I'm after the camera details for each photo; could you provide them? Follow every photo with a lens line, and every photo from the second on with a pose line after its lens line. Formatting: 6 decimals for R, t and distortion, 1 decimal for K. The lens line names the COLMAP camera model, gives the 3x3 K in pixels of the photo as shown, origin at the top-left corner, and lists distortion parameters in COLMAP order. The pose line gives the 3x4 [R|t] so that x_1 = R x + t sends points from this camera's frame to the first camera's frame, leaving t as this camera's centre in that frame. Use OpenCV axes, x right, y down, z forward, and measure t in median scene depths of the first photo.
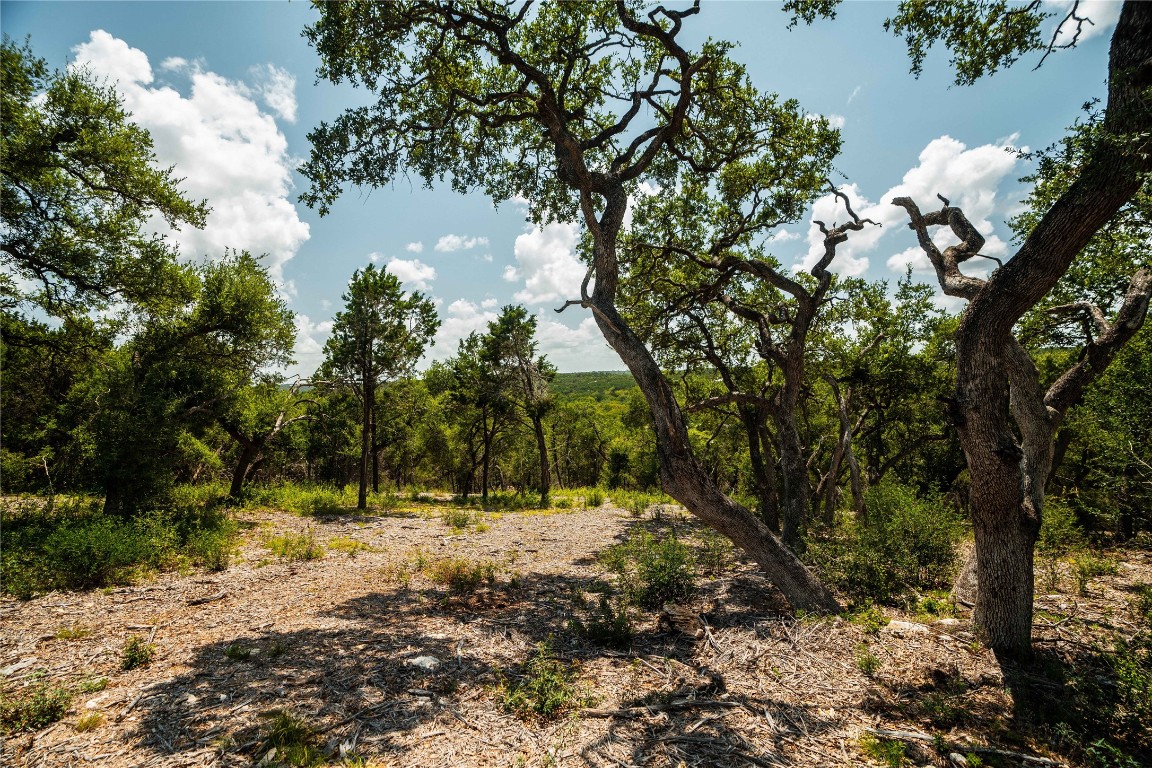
lens RADIAL K [[535.1, 0, 576.0], [0, 535.1, 384.0], [0, 0, 1]] dist [-0.061317, 0.025444]
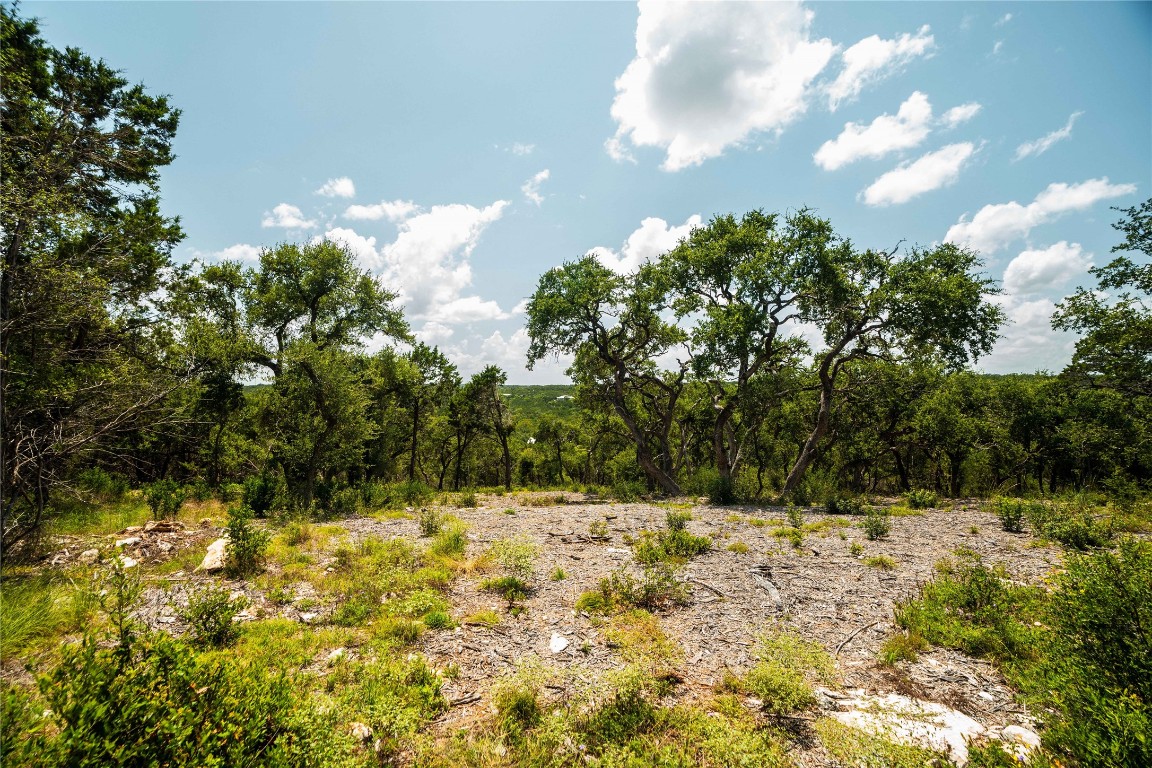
lens RADIAL K [[535.1, 0, 576.0], [0, 535.1, 384.0], [0, 0, 1]] dist [-0.061317, 0.025444]
pose [[0.956516, 0.037157, 0.289302, -0.336401], [-0.029693, 0.999104, -0.030148, -0.051261], [-0.290163, 0.020247, 0.956763, -0.587818]]
